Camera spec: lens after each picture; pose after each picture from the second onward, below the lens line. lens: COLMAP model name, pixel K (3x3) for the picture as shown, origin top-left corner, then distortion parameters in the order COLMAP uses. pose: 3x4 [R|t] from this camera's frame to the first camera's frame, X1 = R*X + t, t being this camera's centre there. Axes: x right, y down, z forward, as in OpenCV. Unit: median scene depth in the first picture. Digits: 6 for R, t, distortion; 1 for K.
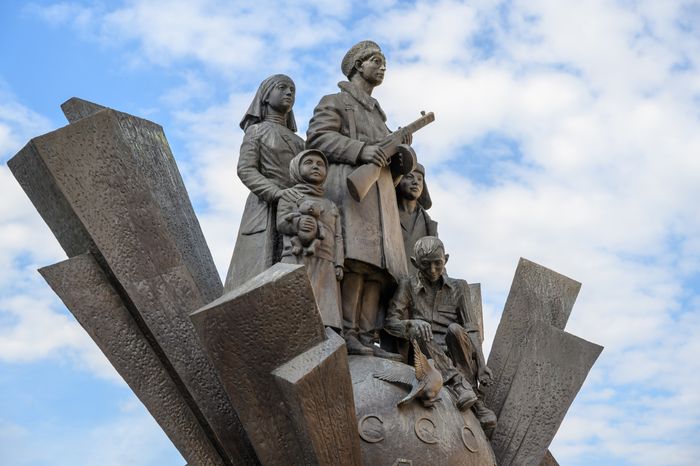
lens RADIAL K [[1411.7, 0, 350.0], [0, 1411.7, 233.0], [0, 0, 1]] dist [0.029670, 0.008654]
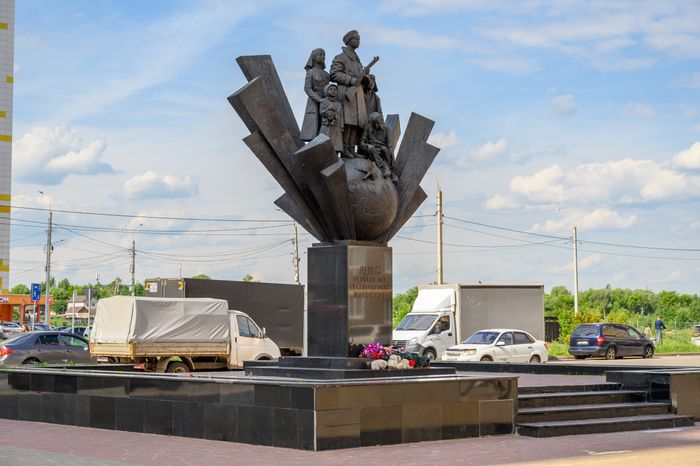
lens RADIAL K [[1351.7, 0, 350.0], [0, 1351.7, 233.0], [0, 0, 1]] dist [-0.018644, -0.019250]
pose [[0.999998, 0.000675, 0.001658, 0.003533], [-0.001130, 0.956339, 0.292259, -0.542567], [-0.001388, -0.292260, 0.956338, -1.572495]]
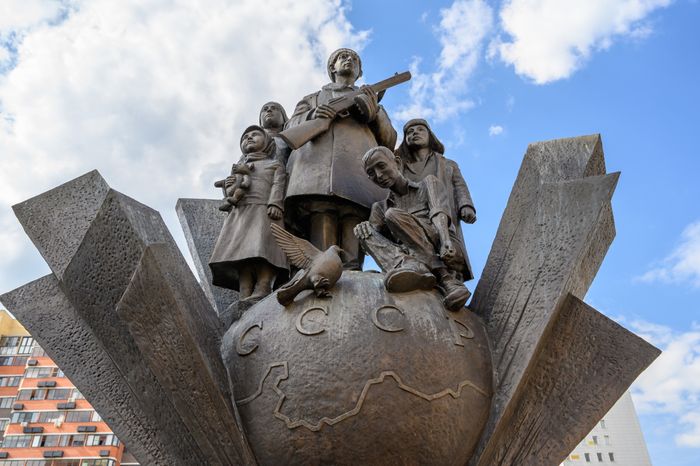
lens RADIAL K [[614.0, 0, 350.0], [0, 614.0, 233.0], [0, 0, 1]] dist [-0.007855, -0.009304]
pose [[0.737960, -0.421039, -0.527391, 0.246212], [0.262212, 0.898991, -0.350800, 0.201497], [0.621820, 0.120588, 0.773821, 0.678198]]
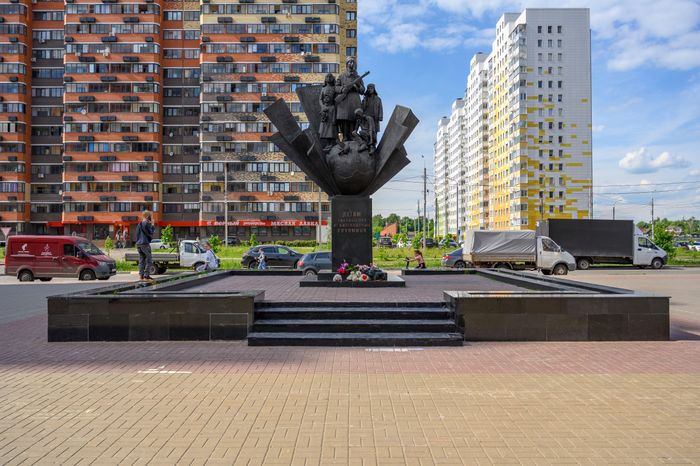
lens RADIAL K [[571.0, 0, 350.0], [0, 571.0, 233.0], [0, 0, 1]] dist [-0.001718, 0.000683]
pose [[0.749917, -0.013099, -0.661402, 1.138081], [0.240367, 0.936865, 0.253981, -0.087169], [0.616318, -0.349445, 0.705720, -0.302830]]
